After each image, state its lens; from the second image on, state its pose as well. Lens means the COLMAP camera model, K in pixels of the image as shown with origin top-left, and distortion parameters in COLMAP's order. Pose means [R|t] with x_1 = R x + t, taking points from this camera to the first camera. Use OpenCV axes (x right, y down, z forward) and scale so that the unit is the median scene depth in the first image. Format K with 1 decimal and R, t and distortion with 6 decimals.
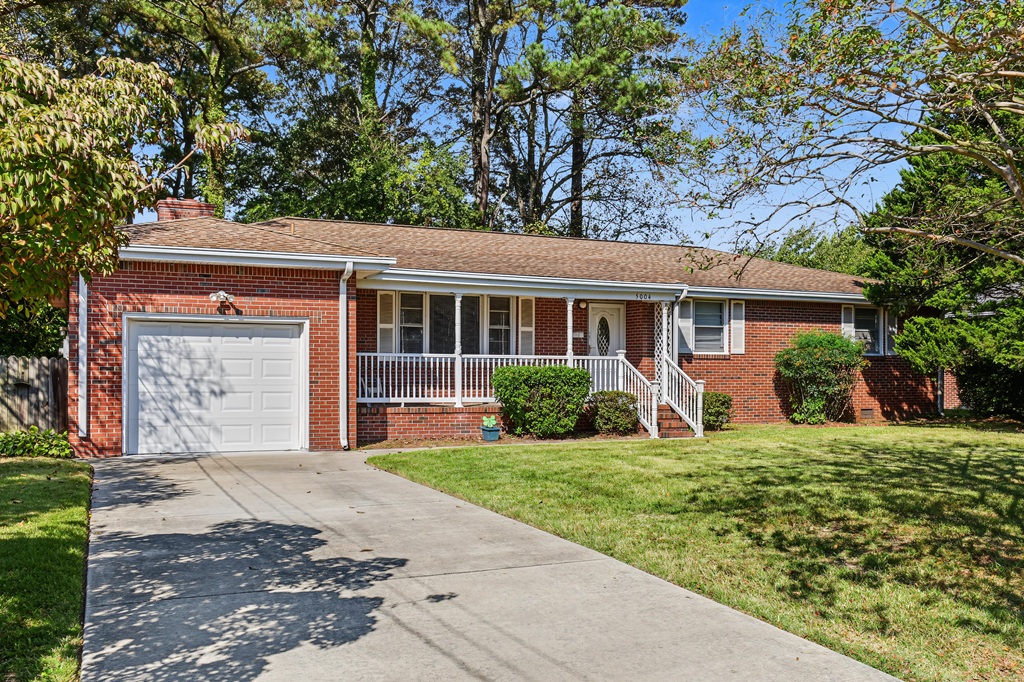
lens RADIAL K [[988.0, 0, 512.0], [0, 988.0, 341.0], [0, 0, 1]] dist [-0.007745, -0.006418]
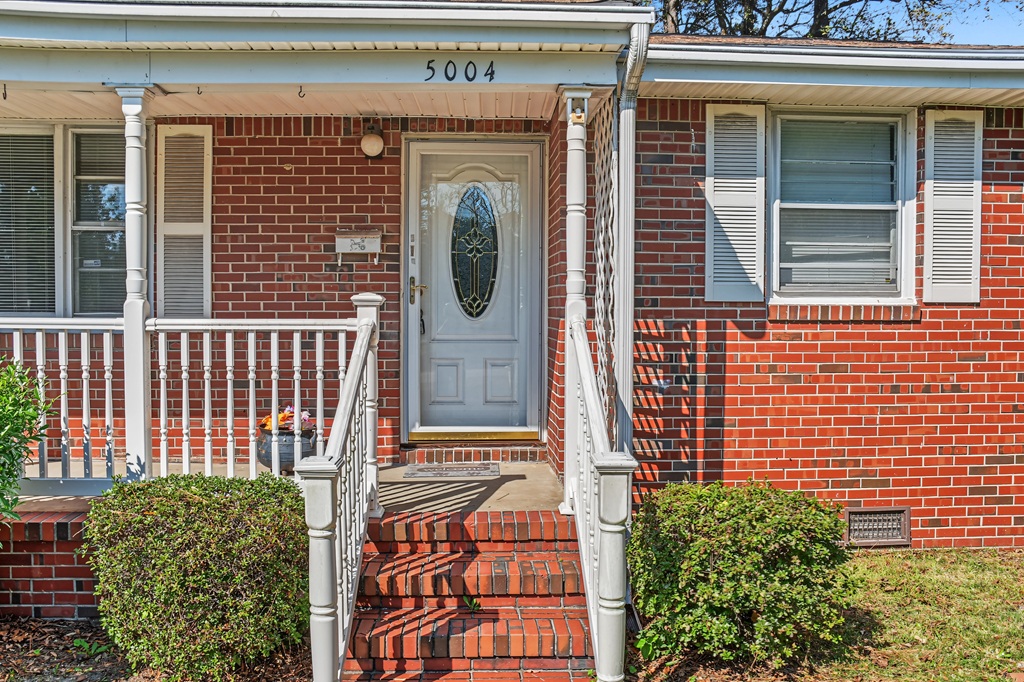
lens RADIAL K [[873.9, 0, 512.0], [0, 873.9, 341.0], [0, 0, 1]] dist [-0.138903, 0.149232]
pose [[0.931882, 0.012027, -0.362563, 0.225718], [0.011246, 0.998012, 0.062011, 0.008370], [0.362588, -0.061864, 0.929894, 0.821960]]
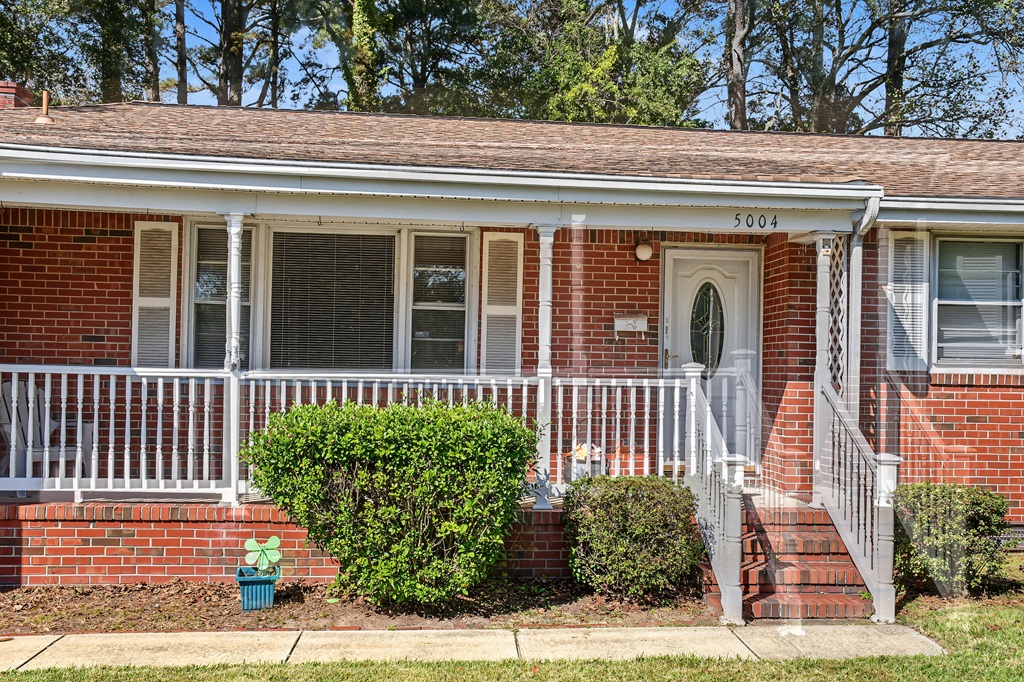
lens RADIAL K [[1102.3, 0, 548.5], [0, 1102.3, 369.6], [0, 0, 1]] dist [0.003209, 0.027759]
pose [[0.953811, 0.012031, -0.300166, 0.186415], [-0.004343, 0.999645, 0.026269, 0.000866], [0.300376, -0.023752, 0.953525, 0.582098]]
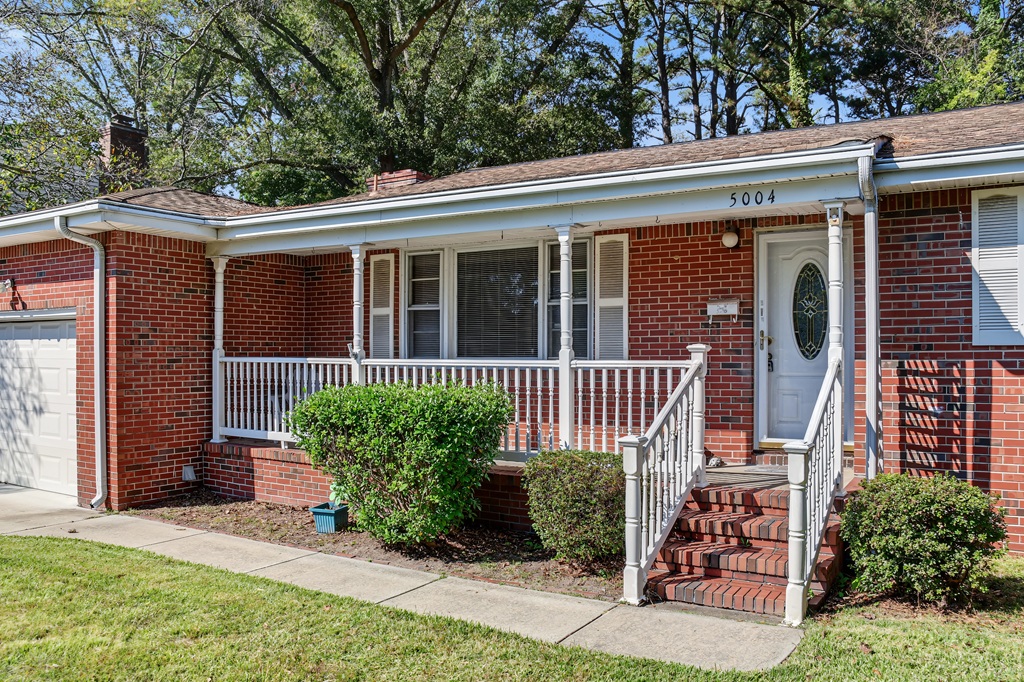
lens RADIAL K [[835.7, 0, 512.0], [0, 835.7, 341.0], [0, 0, 1]] dist [-0.127685, 0.002298]
pose [[0.568209, -0.019085, -0.822663, 0.344141], [0.029158, 0.999570, -0.003050, 0.007272], [0.822368, -0.022254, 0.568521, 0.764036]]
